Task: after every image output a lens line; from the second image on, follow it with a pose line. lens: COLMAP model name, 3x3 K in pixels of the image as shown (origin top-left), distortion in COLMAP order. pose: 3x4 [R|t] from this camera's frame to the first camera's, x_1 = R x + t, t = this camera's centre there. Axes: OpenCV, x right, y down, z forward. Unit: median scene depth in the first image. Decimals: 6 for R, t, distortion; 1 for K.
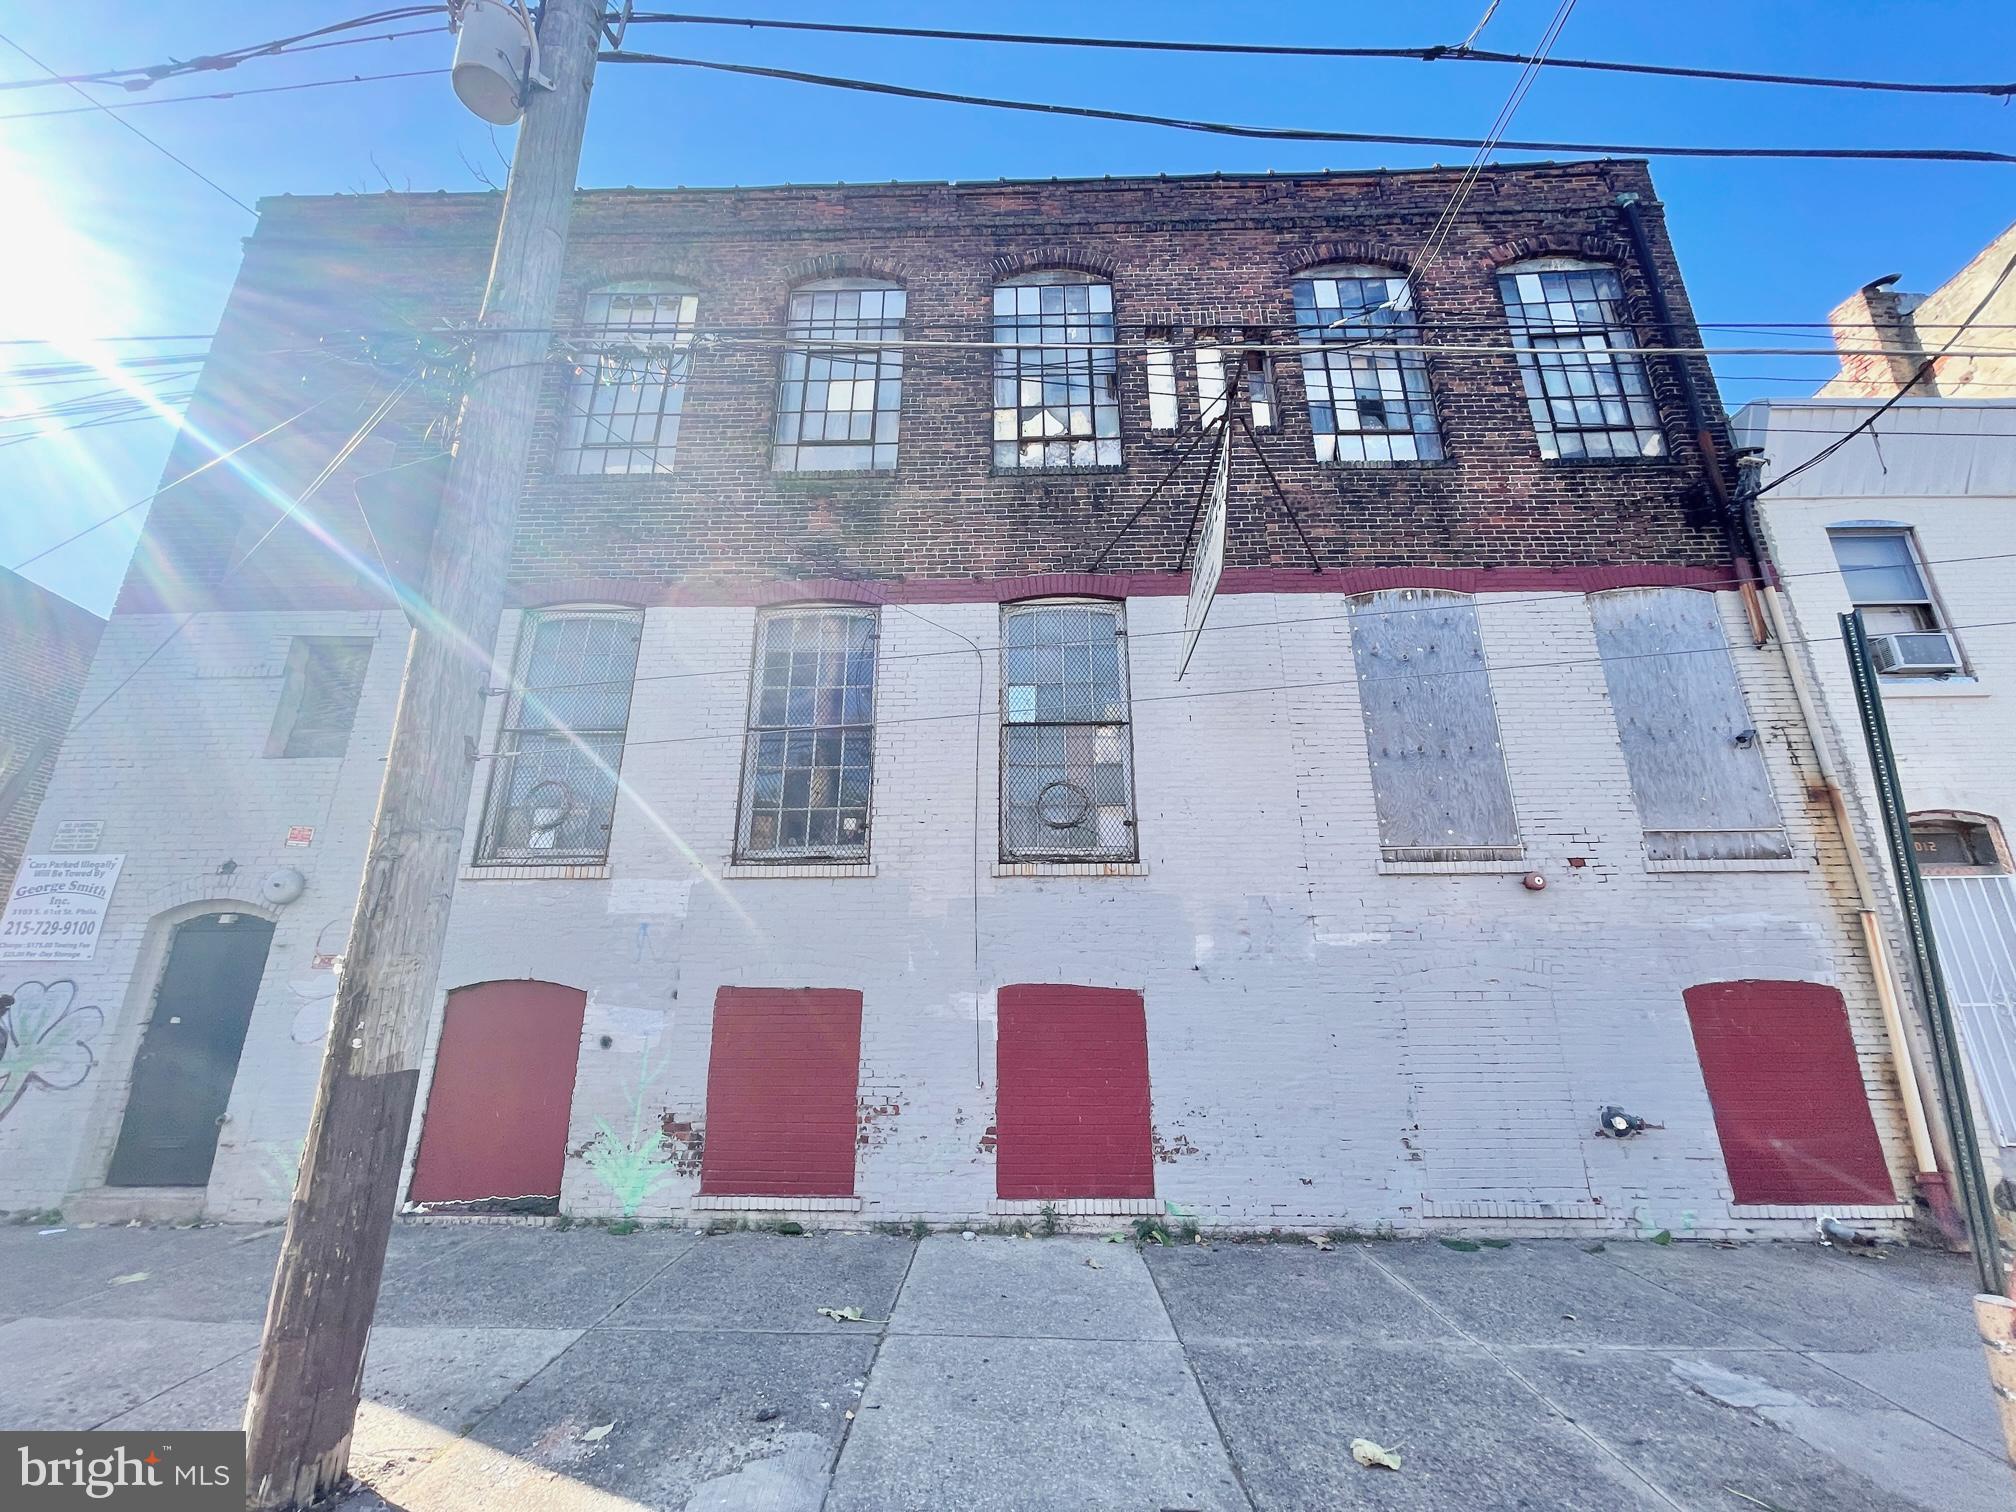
lens RADIAL K [[816.0, 0, 1009.1], [0, 816.0, 752.9], [0, 0, 1]] dist [0.002620, 0.001883]
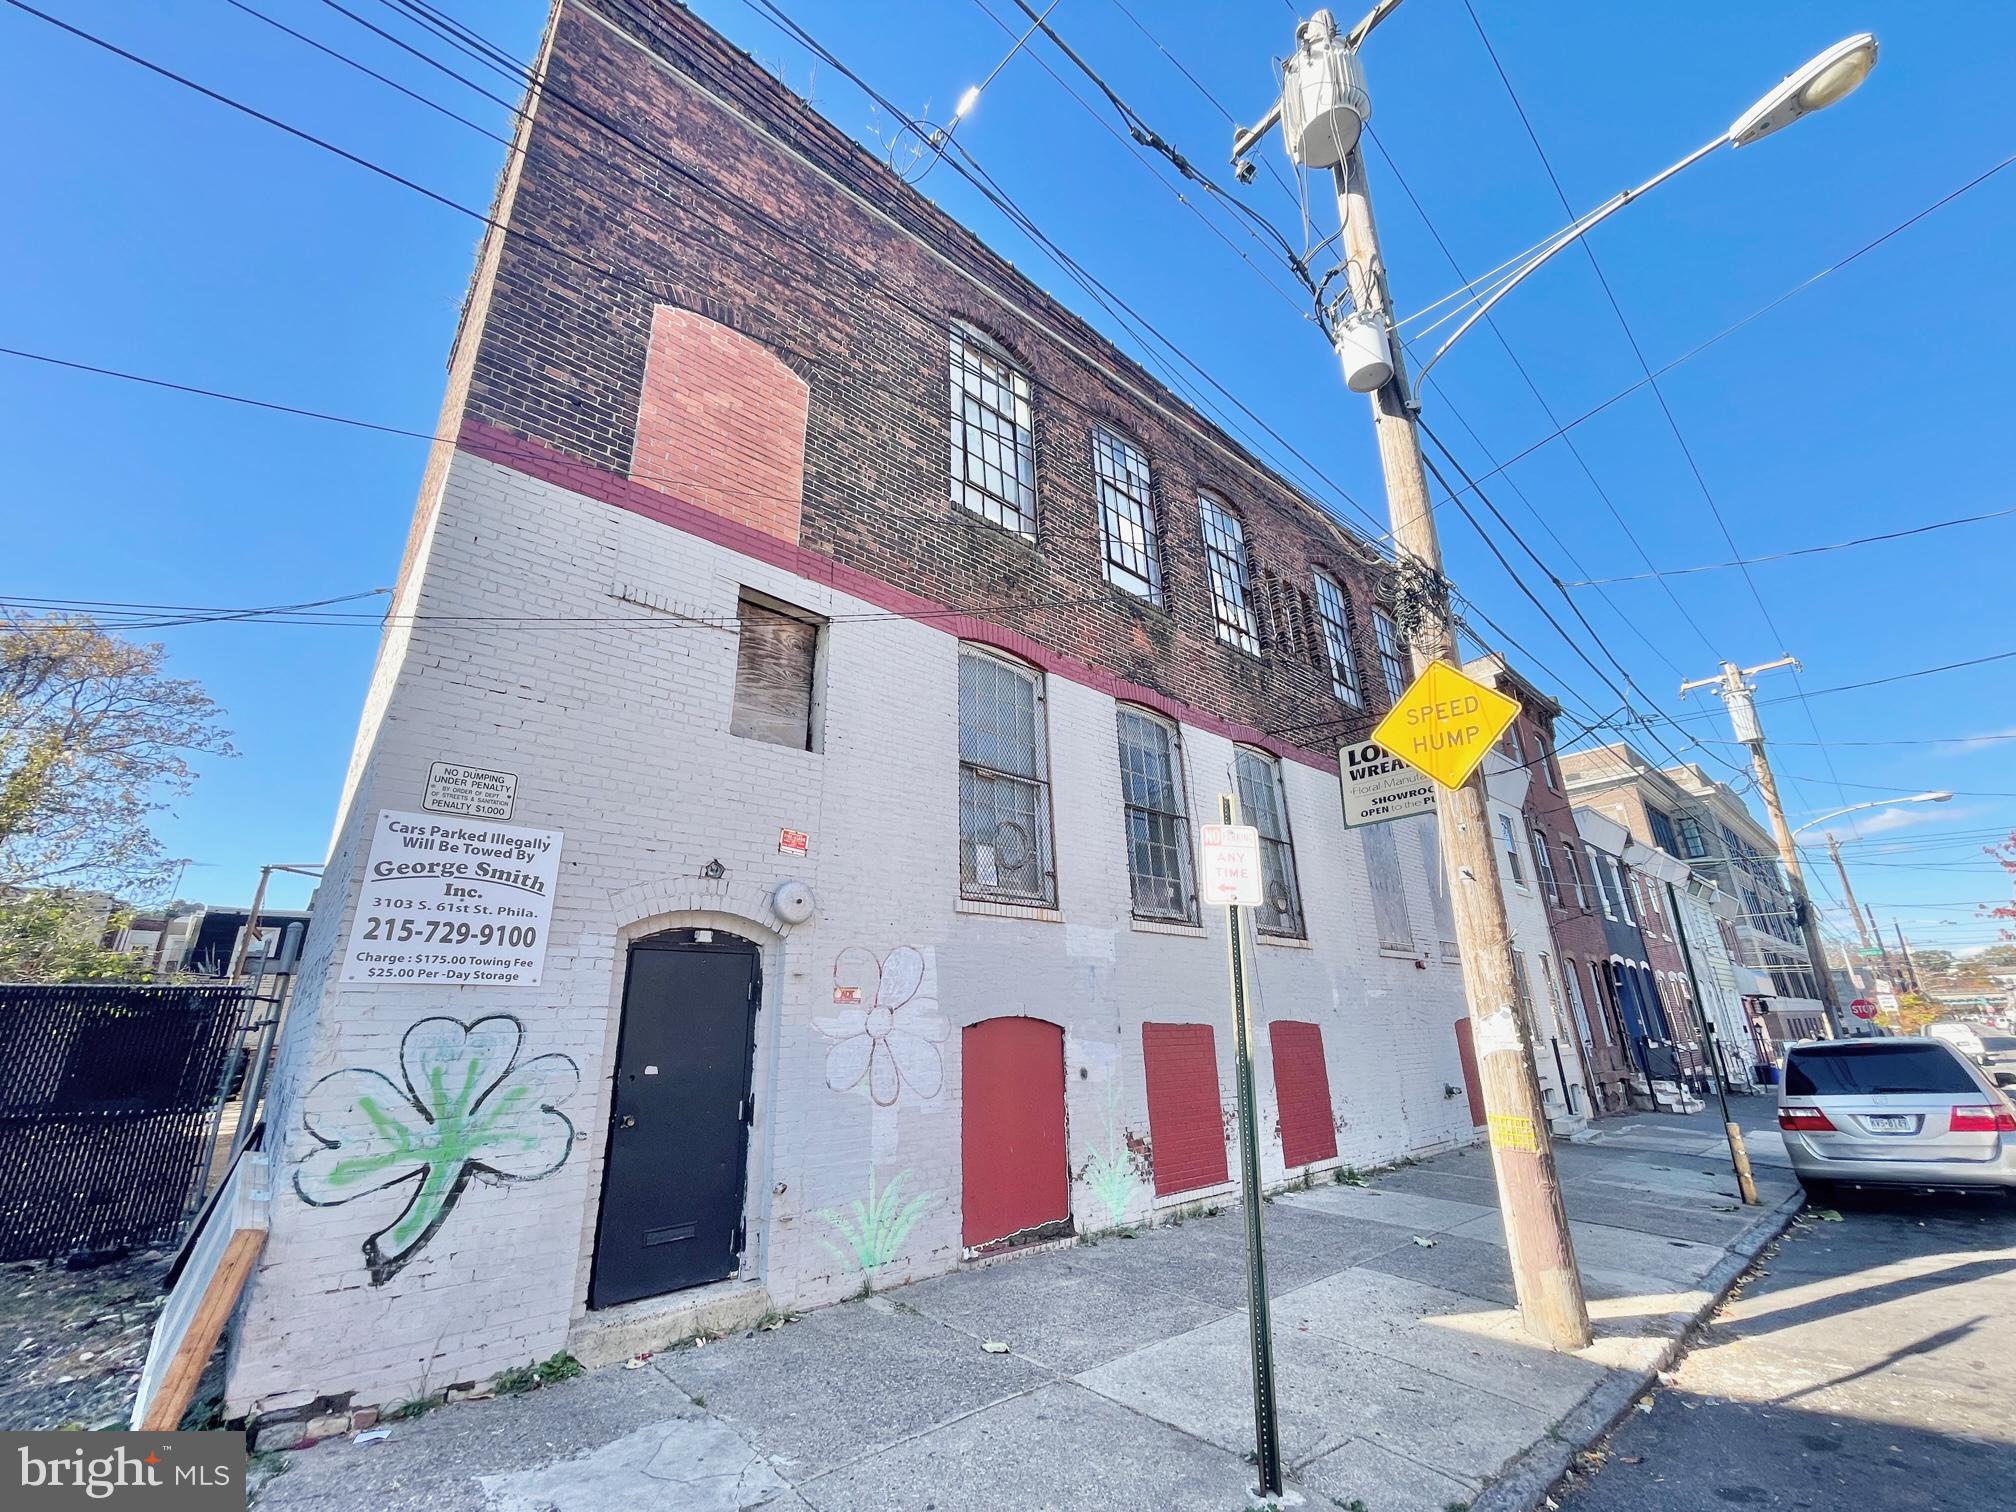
lens RADIAL K [[816.0, 0, 1015.8], [0, 816.0, 756.7], [0, 0, 1]] dist [0.002620, 0.001883]
pose [[0.720080, 0.210613, 0.661156, -1.334970], [-0.184536, 0.976636, -0.110129, 0.069870], [-0.668903, -0.042705, 0.742122, 0.246341]]
